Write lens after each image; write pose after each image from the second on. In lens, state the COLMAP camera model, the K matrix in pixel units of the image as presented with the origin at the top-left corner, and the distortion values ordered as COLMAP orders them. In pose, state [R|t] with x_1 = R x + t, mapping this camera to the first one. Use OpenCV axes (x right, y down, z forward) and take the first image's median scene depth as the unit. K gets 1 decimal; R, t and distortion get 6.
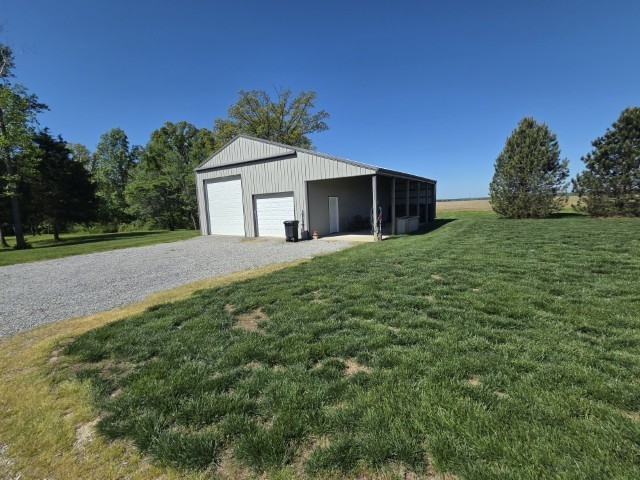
lens RADIAL K [[281.0, 0, 320.0], [0, 281.0, 240.0], [0, 0, 1]] dist [0.000577, 0.000474]
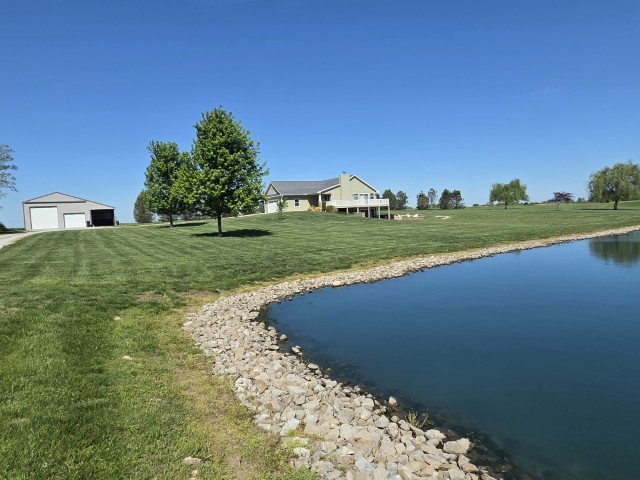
lens RADIAL K [[376.5, 0, 320.0], [0, 376.5, 240.0], [0, 0, 1]] dist [0.002340, 0.000957]
pose [[0.458075, -0.038759, 0.888068, -2.259751], [0.126892, 0.991669, -0.022172, 0.484951], [-0.879810, 0.122845, 0.459176, -2.798672]]
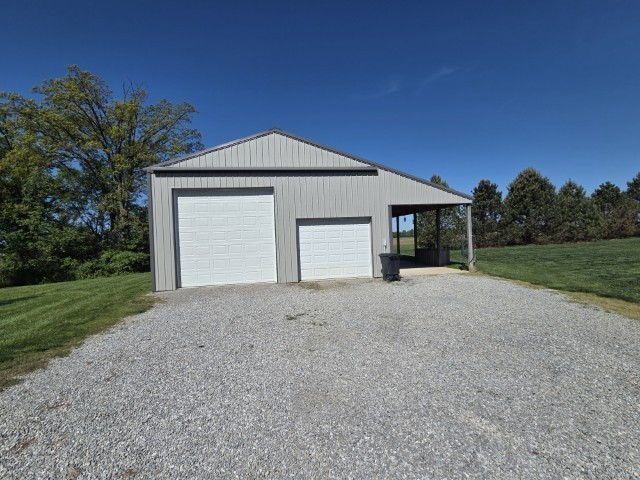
lens RADIAL K [[281.0, 0, 320.0], [0, 281.0, 240.0], [0, 0, 1]] dist [0.000577, 0.000474]
pose [[0.747138, 0.010805, 0.664581, -0.584473], [0.087836, 0.989494, -0.114835, -0.024967], [-0.658840, 0.144172, 0.738339, 0.423939]]
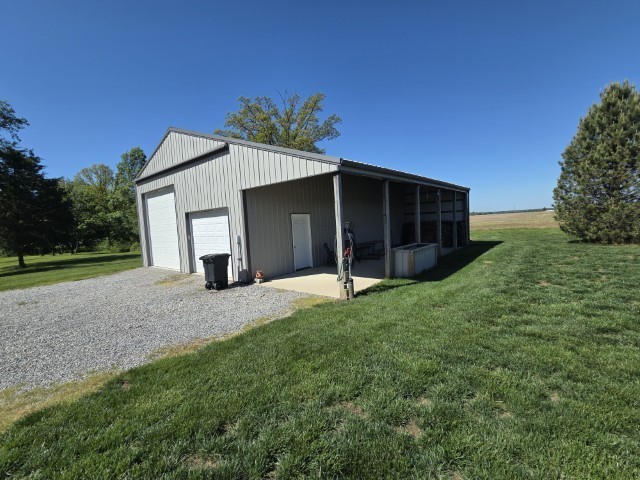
lens RADIAL K [[281.0, 0, 320.0], [0, 281.0, 240.0], [0, 0, 1]] dist [0.000577, 0.000474]
pose [[0.993254, -0.005029, -0.115850, 0.150716], [-0.001119, 0.998597, -0.052941, -0.052497], [0.115954, 0.052713, 0.991855, 0.322161]]
